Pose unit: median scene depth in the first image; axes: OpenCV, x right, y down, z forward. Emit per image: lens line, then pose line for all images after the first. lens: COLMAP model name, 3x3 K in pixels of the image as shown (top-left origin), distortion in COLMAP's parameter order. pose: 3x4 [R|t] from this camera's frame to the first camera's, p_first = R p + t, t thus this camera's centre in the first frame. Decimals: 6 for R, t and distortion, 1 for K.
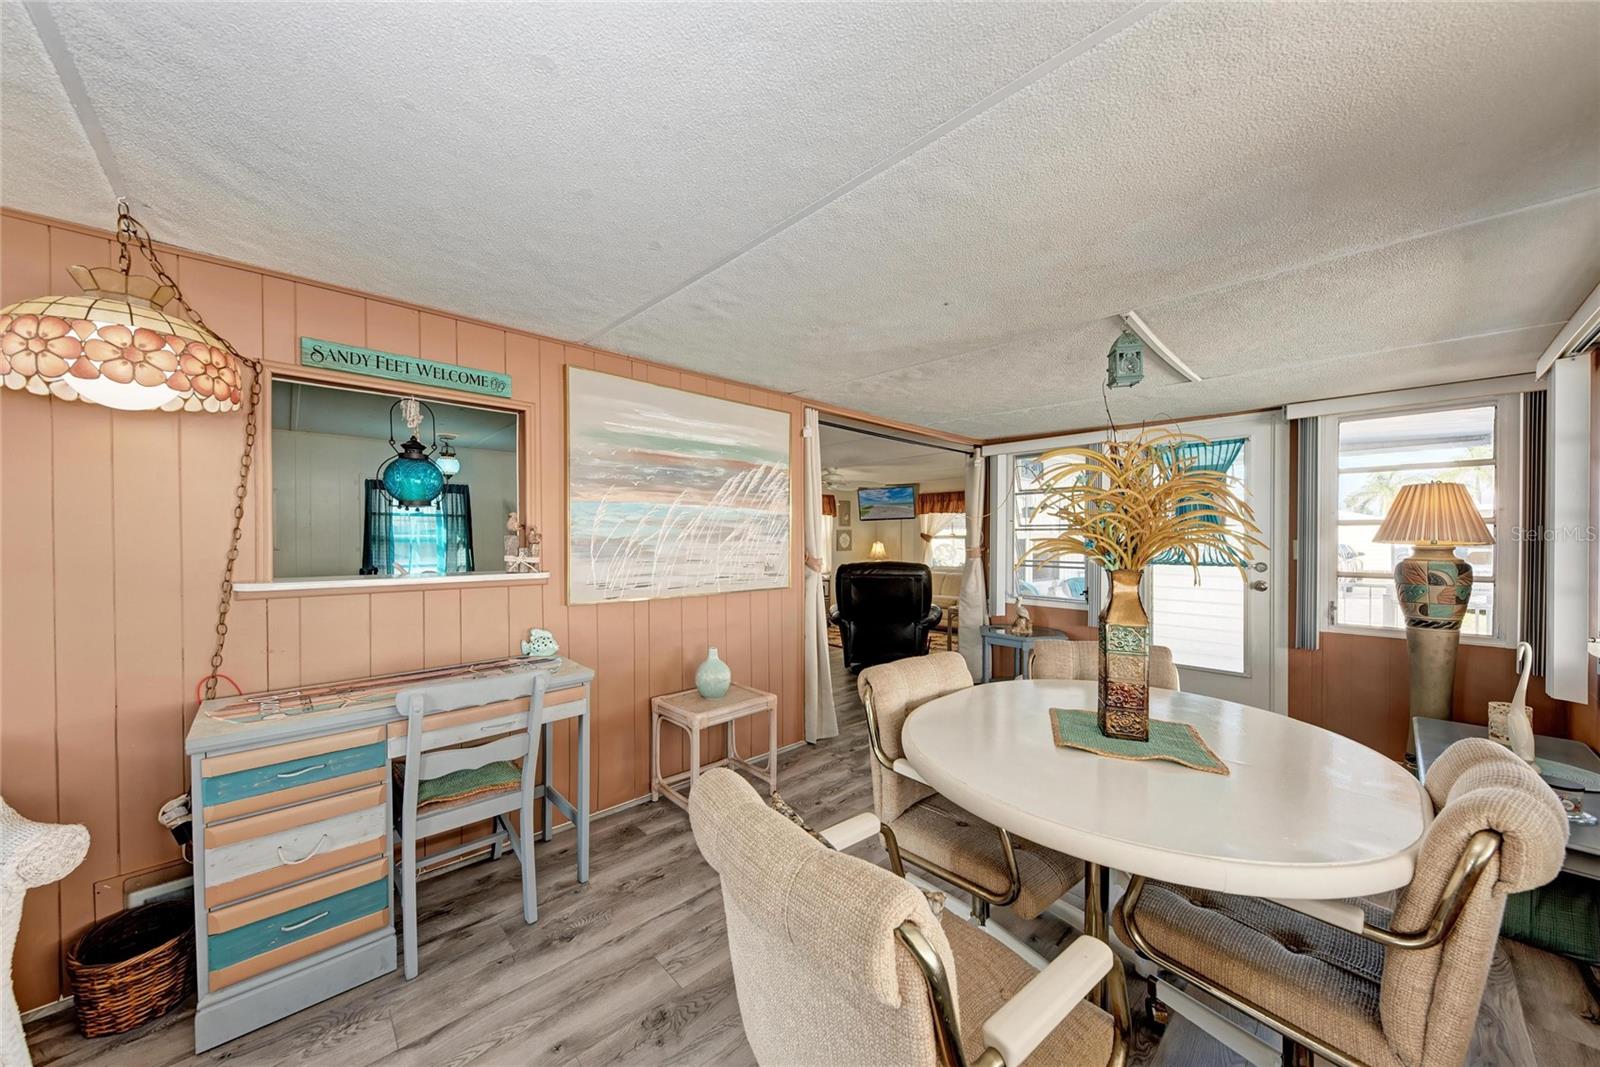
lens RADIAL K [[550.8, 0, 812.9], [0, 550.8, 550.8], [0, 0, 1]] dist [0.006778, -0.000430]
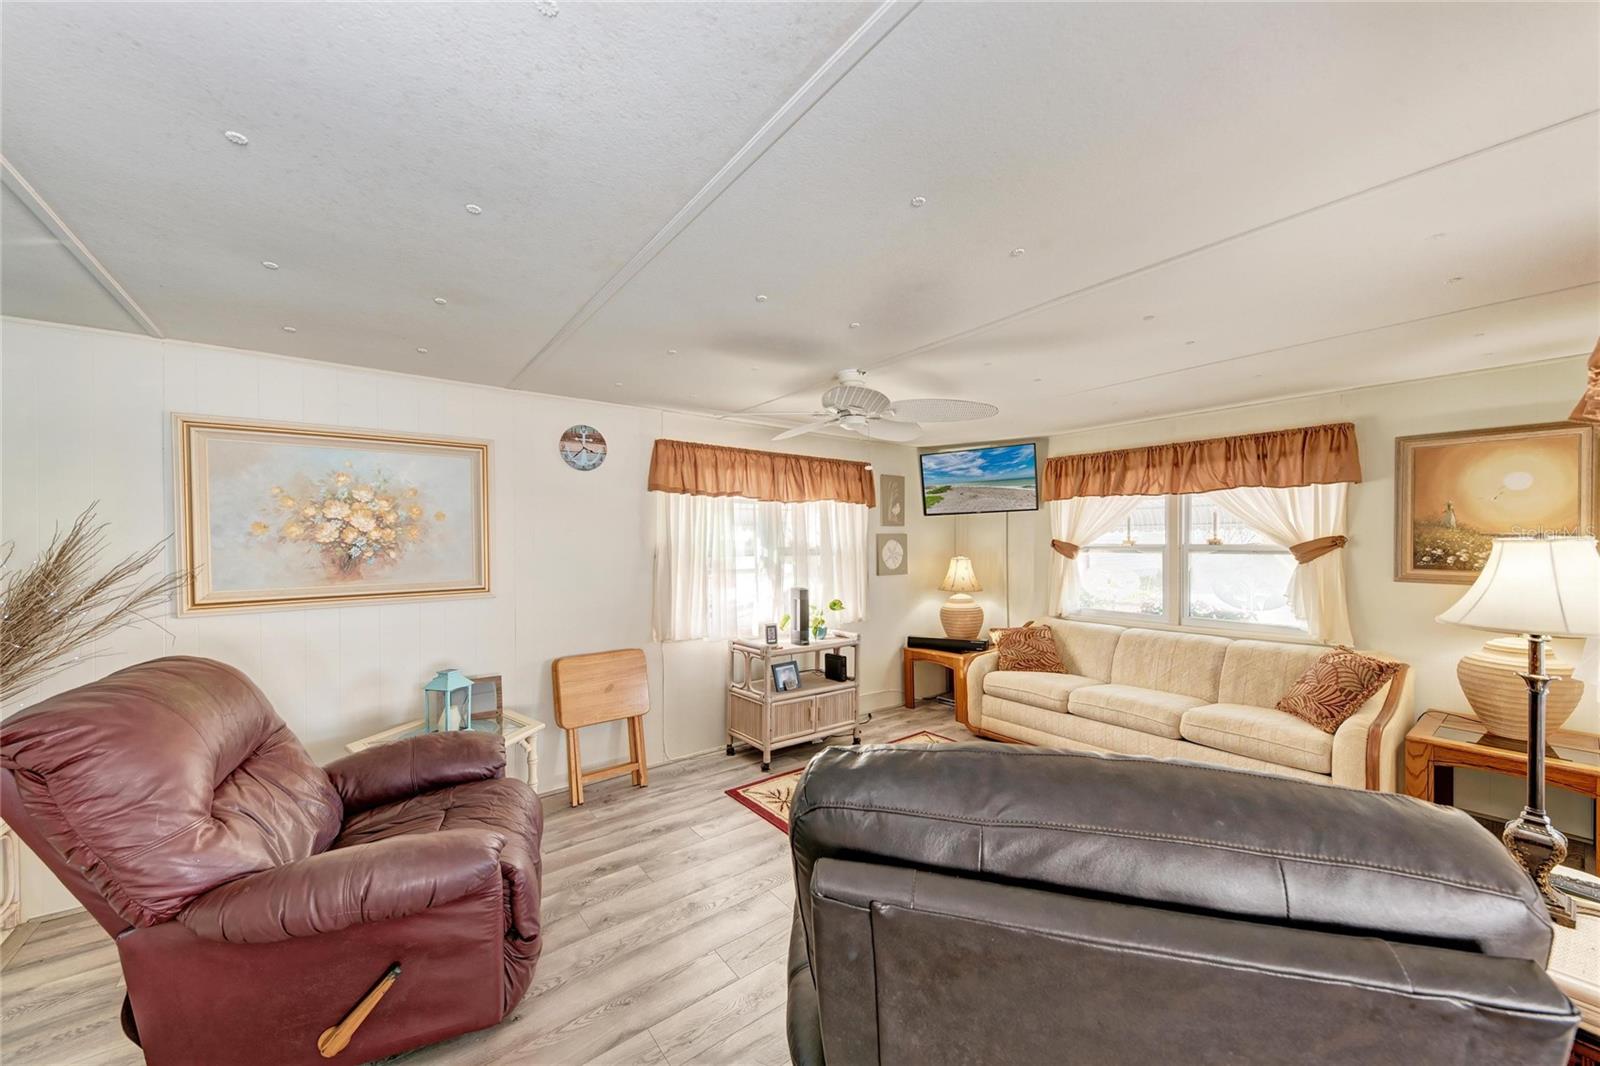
lens RADIAL K [[583.8, 0, 808.4], [0, 583.8, 542.1], [0, 0, 1]] dist [0.029582, -0.003146]
pose [[0.994431, -0.001447, -0.105377, 0.101367], [-0.000596, 0.999812, -0.019356, -0.054763], [0.105386, 0.019311, 0.994244, 1.279108]]
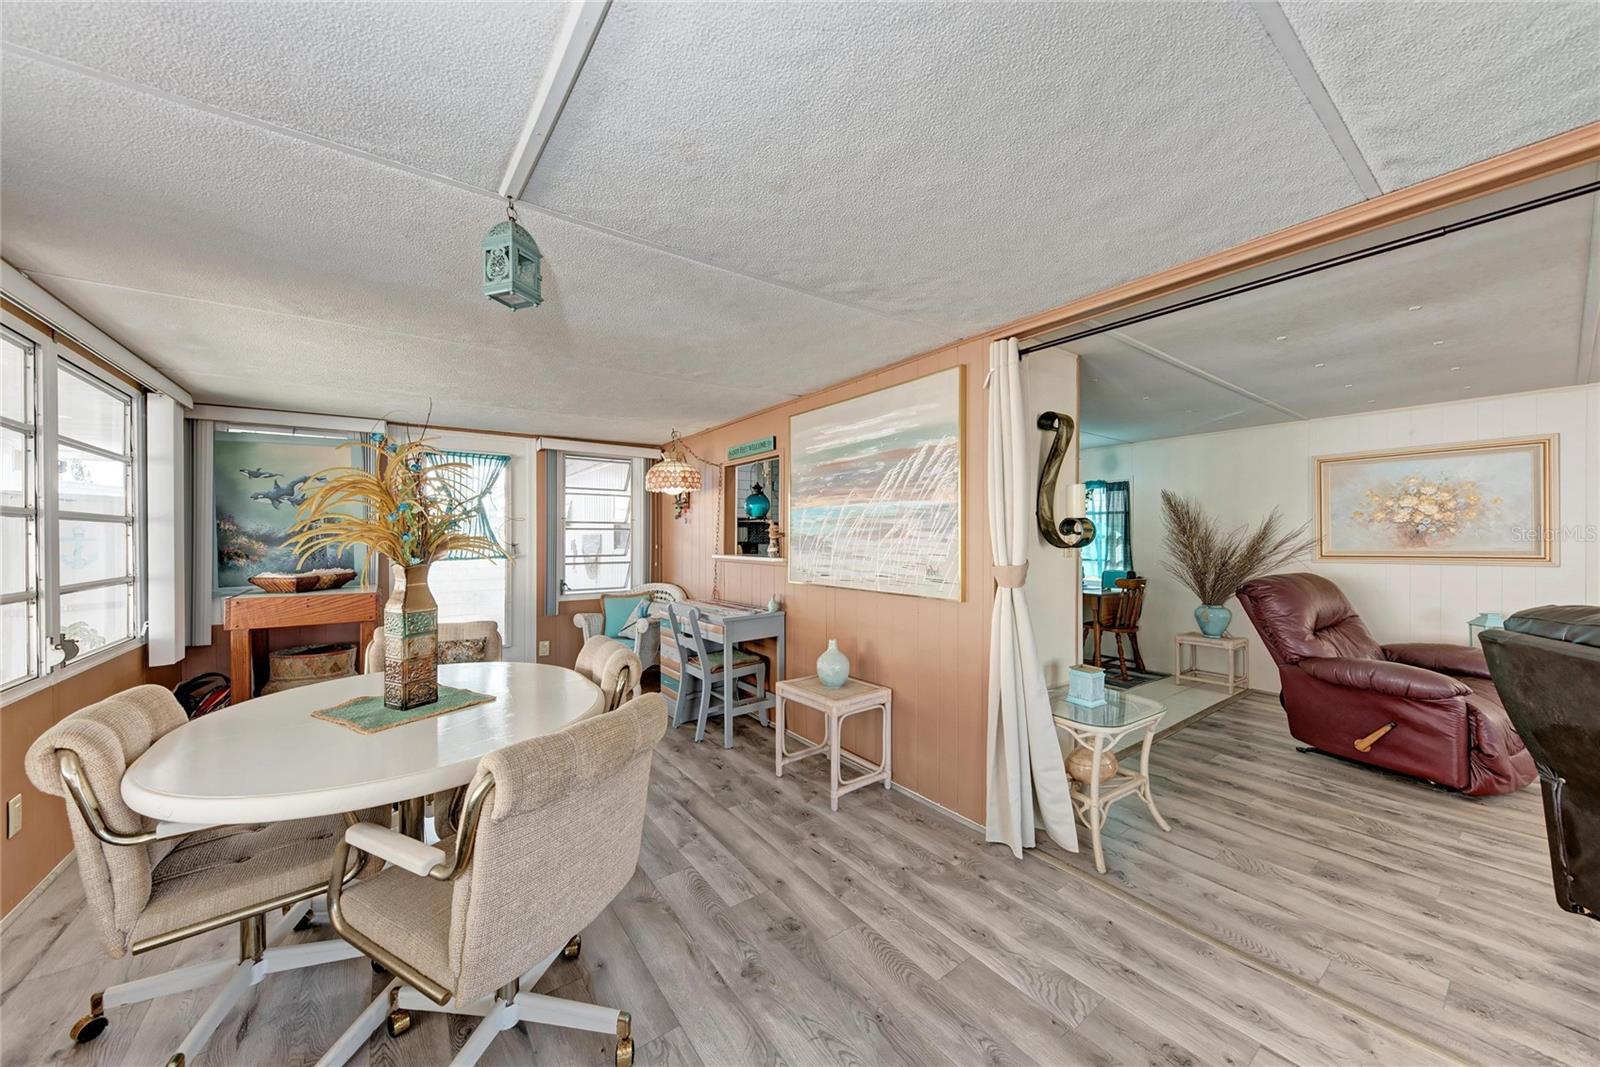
lens RADIAL K [[550.8, 0, 797.0], [0, 550.8, 542.6], [0, 0, 1]] dist [0.006778, -0.000430]
pose [[-0.141240, 0.013398, -0.989885, 0.728208], [-0.018830, 0.999691, 0.016217, -0.020706], [0.989796, 0.020931, -0.140944, 0.898625]]
